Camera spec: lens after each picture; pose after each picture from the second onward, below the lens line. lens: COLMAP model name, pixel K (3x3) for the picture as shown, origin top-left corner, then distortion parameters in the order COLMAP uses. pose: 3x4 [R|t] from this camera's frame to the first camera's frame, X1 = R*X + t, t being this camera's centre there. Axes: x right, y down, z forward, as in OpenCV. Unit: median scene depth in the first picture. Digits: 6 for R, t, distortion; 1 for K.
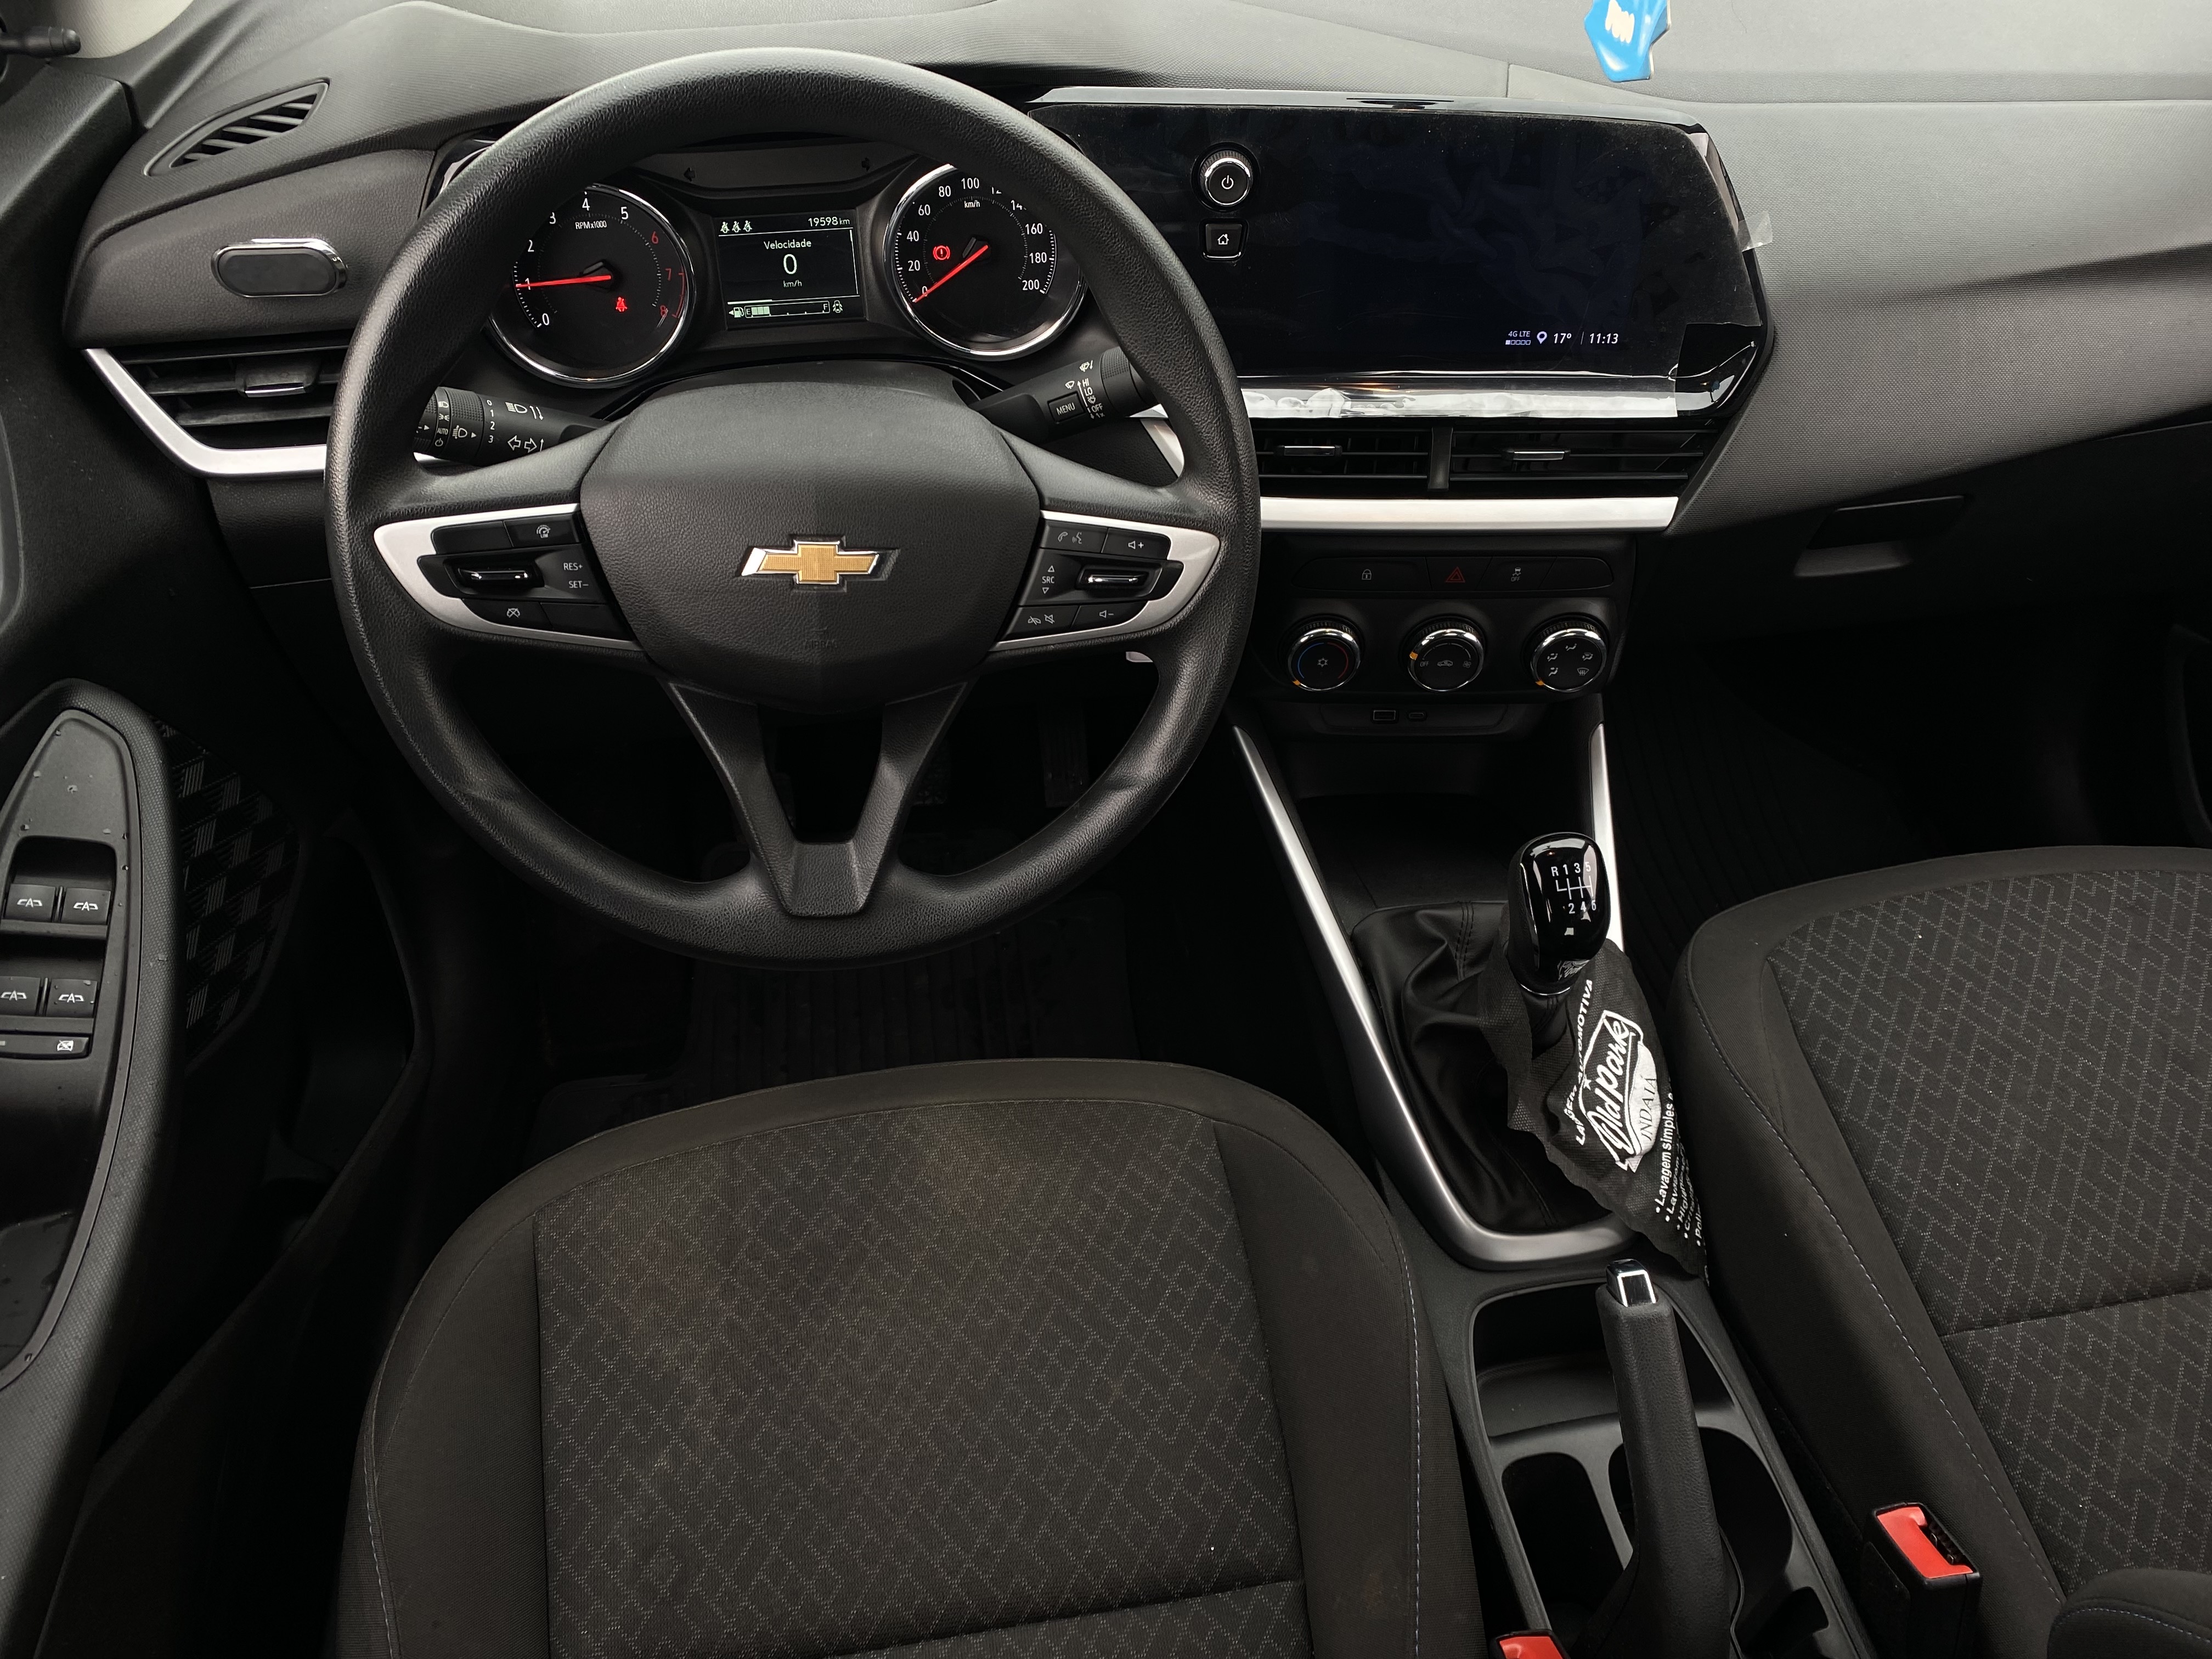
lens RADIAL K [[1659.5, 0, 1104.9], [0, 1659.5, 815.5], [0, 0, 1]] dist [0.017546, -0.028053]
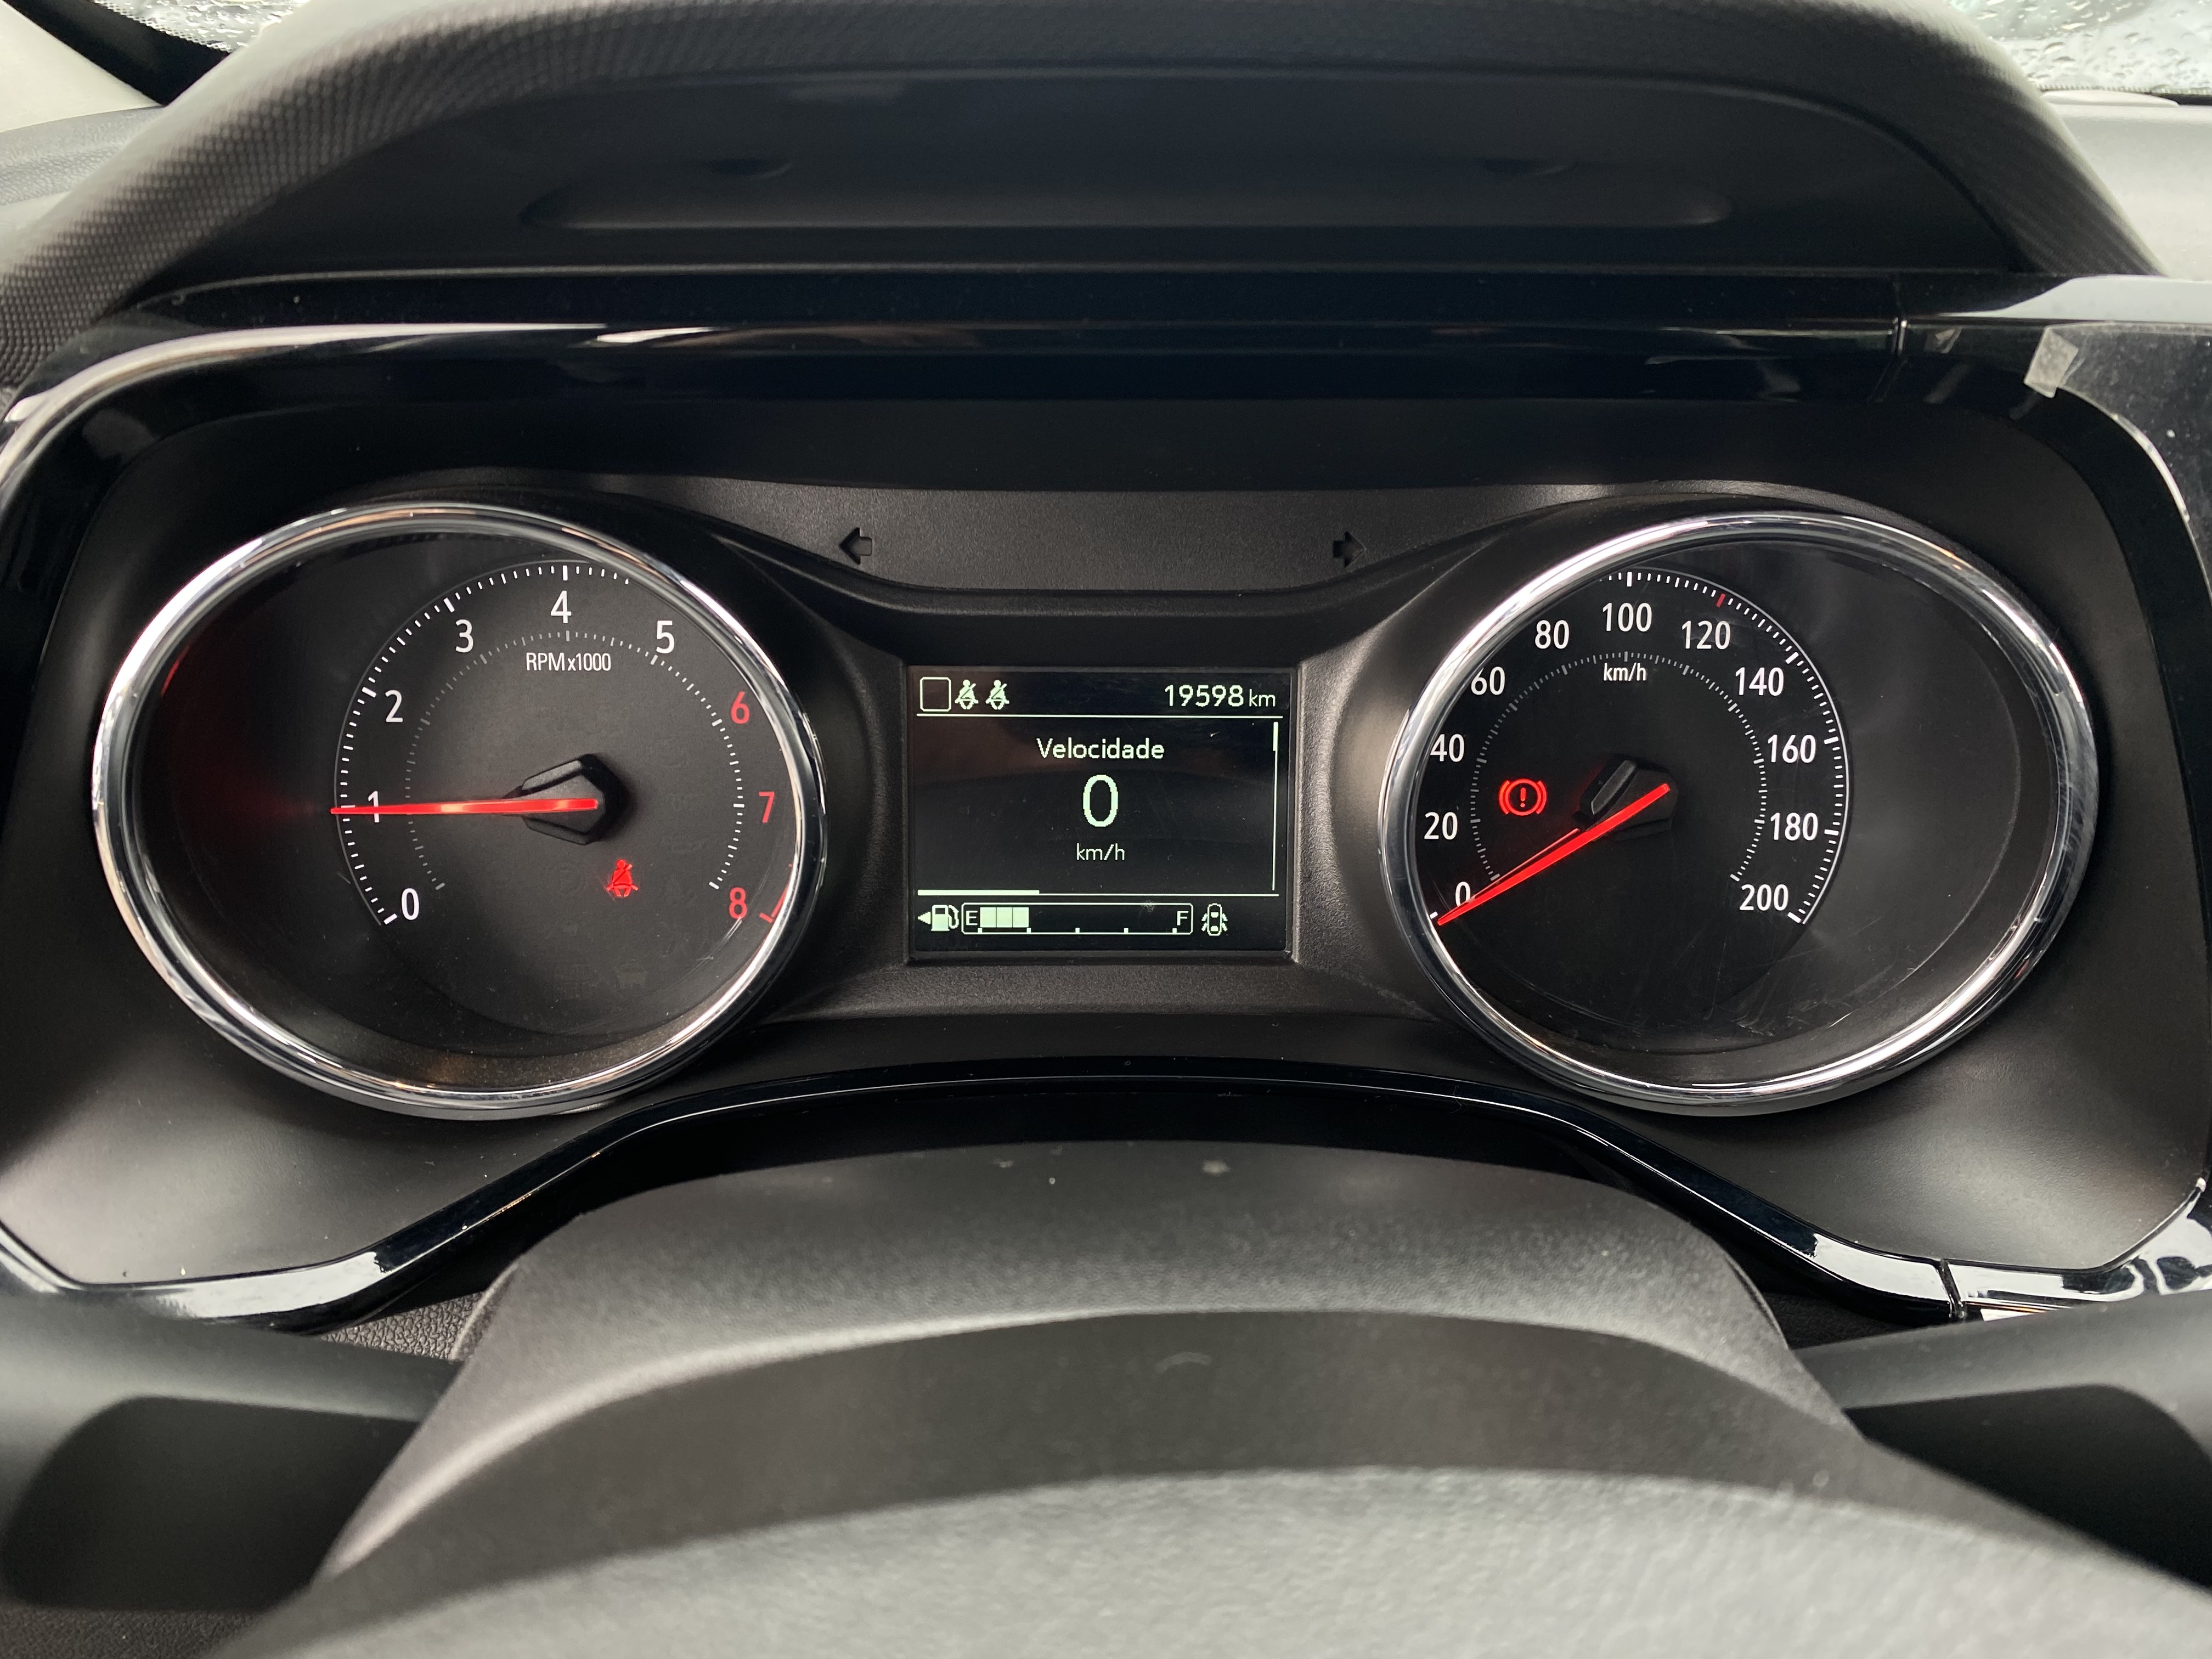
lens RADIAL K [[1659.5, 0, 1091.4], [0, 1659.5, 830.9], [0, 0, 1]] dist [0.017546, -0.028053]
pose [[0.988730, 0.060563, -0.136916, -0.137973], [-0.101851, 0.942383, -0.318655, -0.205172], [0.109729, 0.329008, 0.937930, 0.647206]]
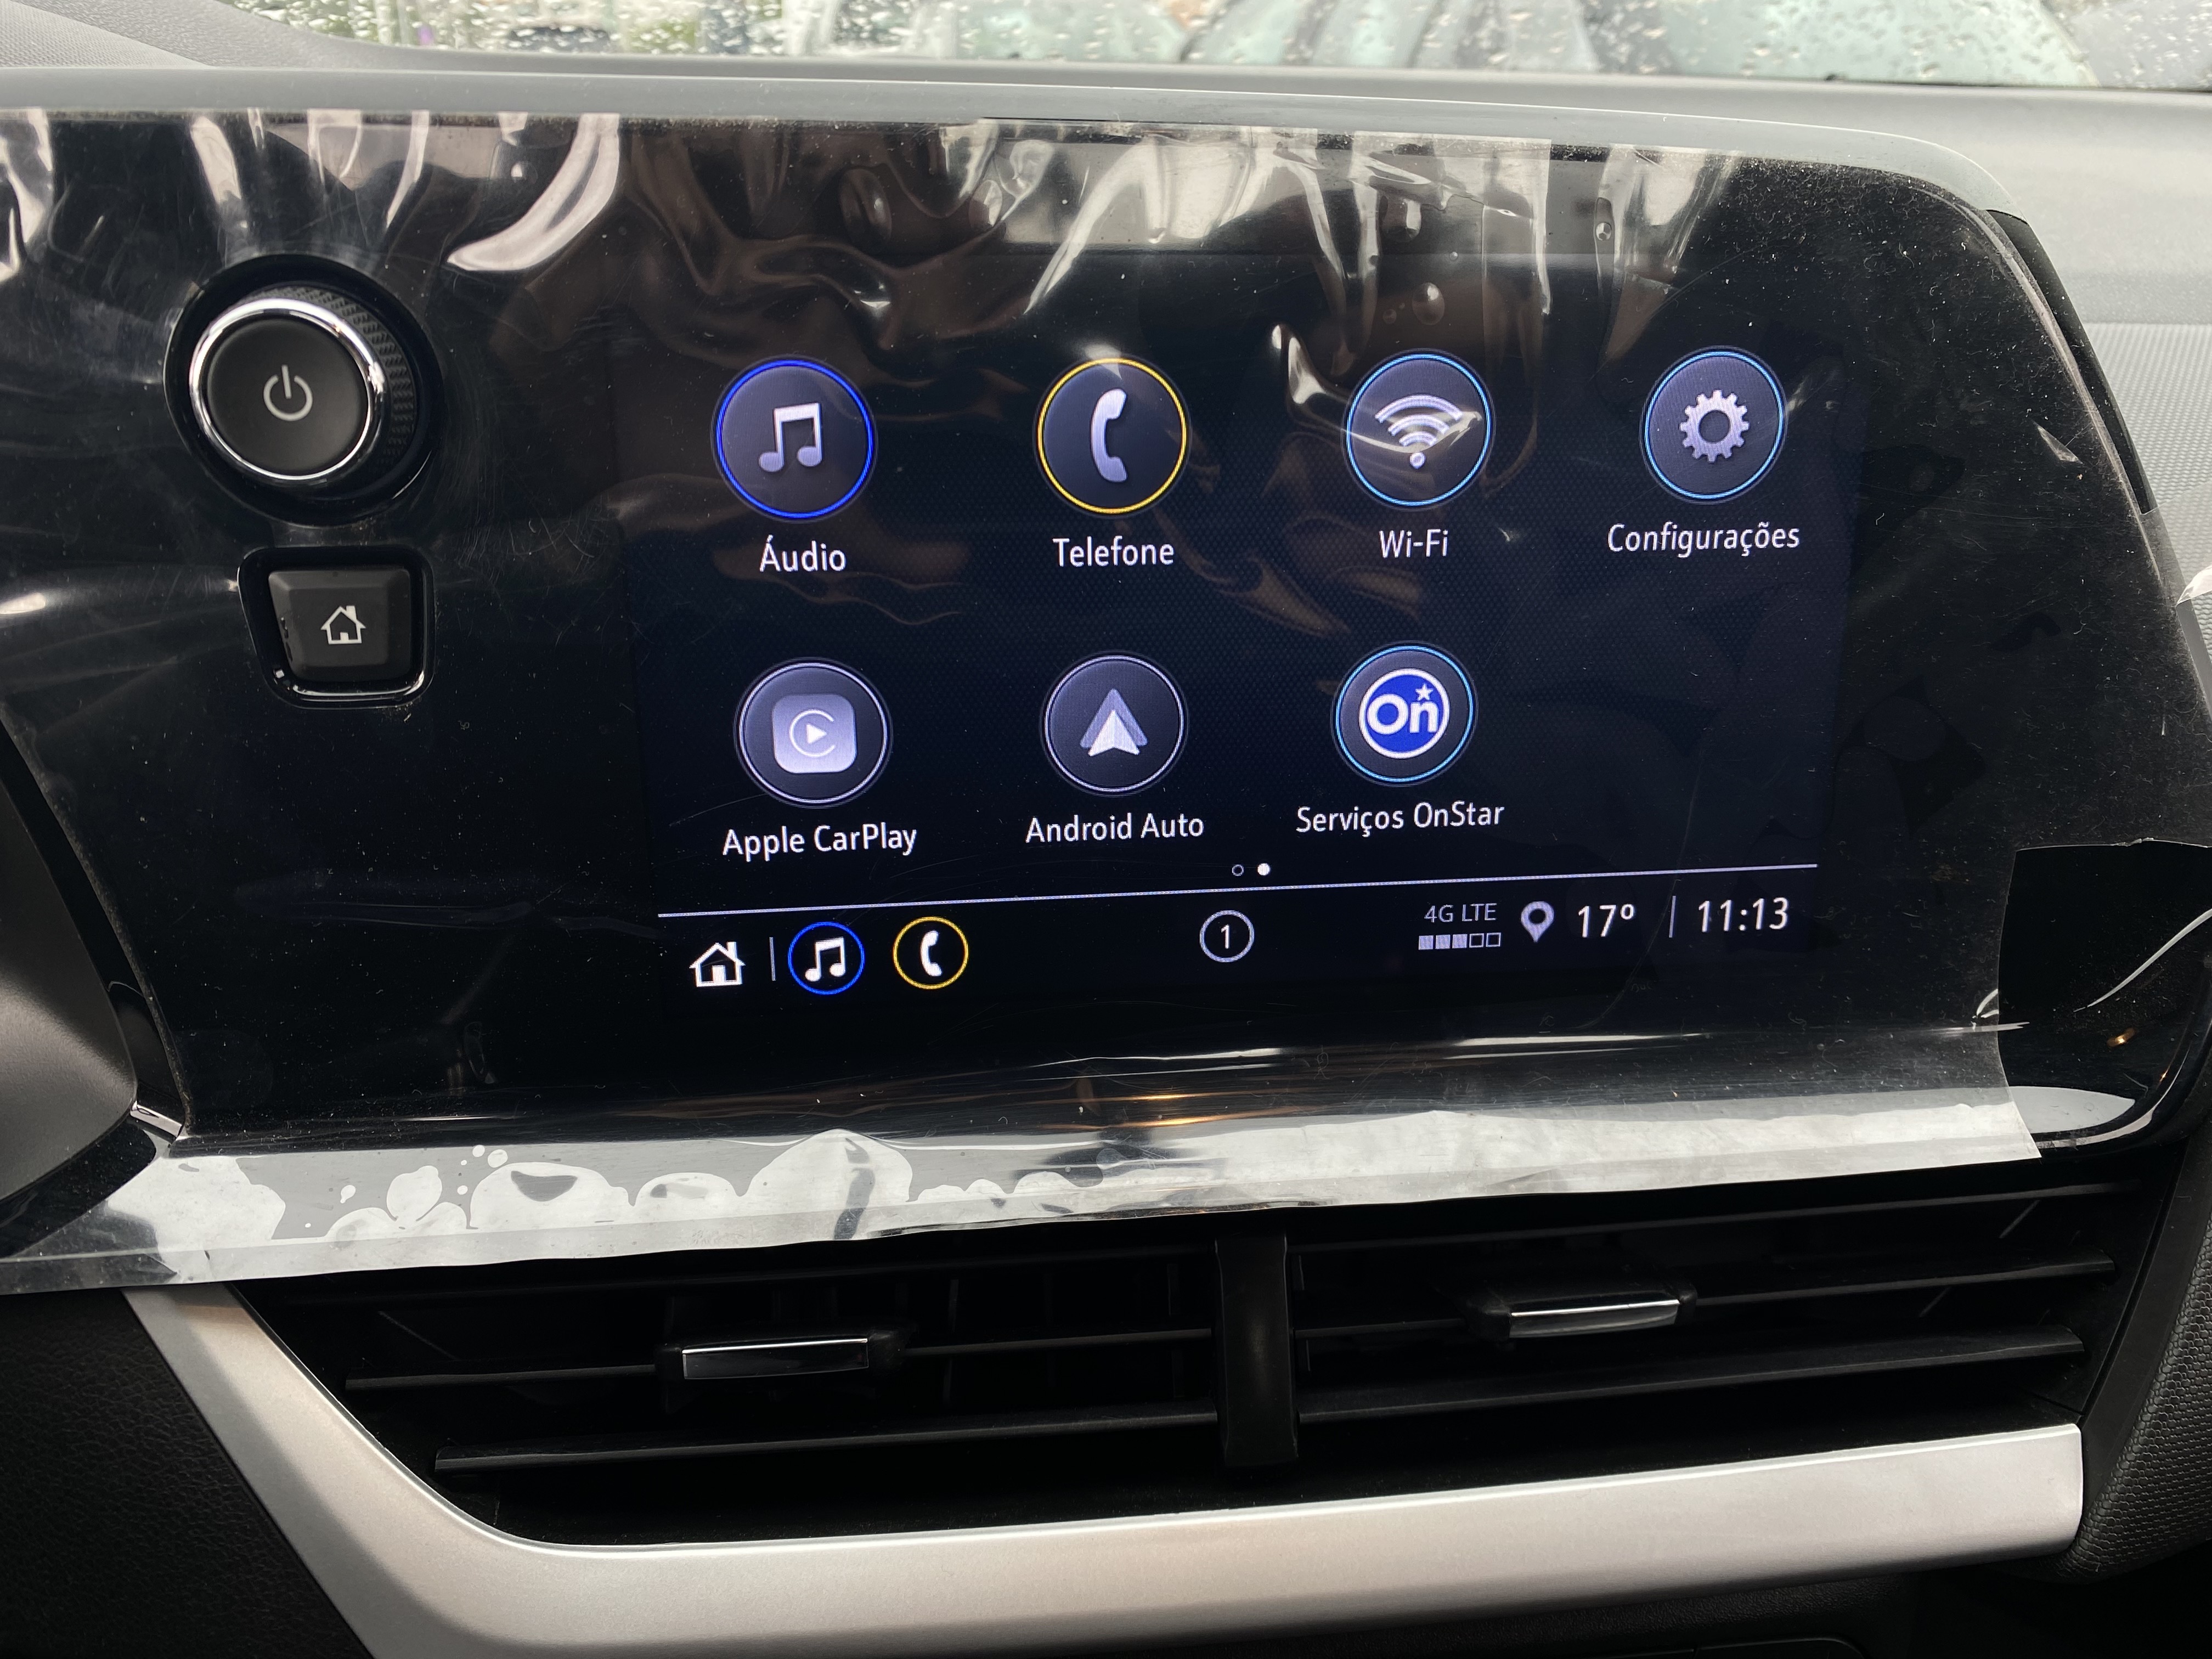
lens RADIAL K [[1659.5, 0, 1114.3], [0, 1659.5, 823.9], [0, 0, 1]] dist [0.017546, -0.028053]
pose [[0.993859, -0.046180, 0.100552, 0.151330], [0.079641, 0.929420, -0.360327, -0.195060], [-0.076816, 0.366123, 0.927391, 0.696874]]
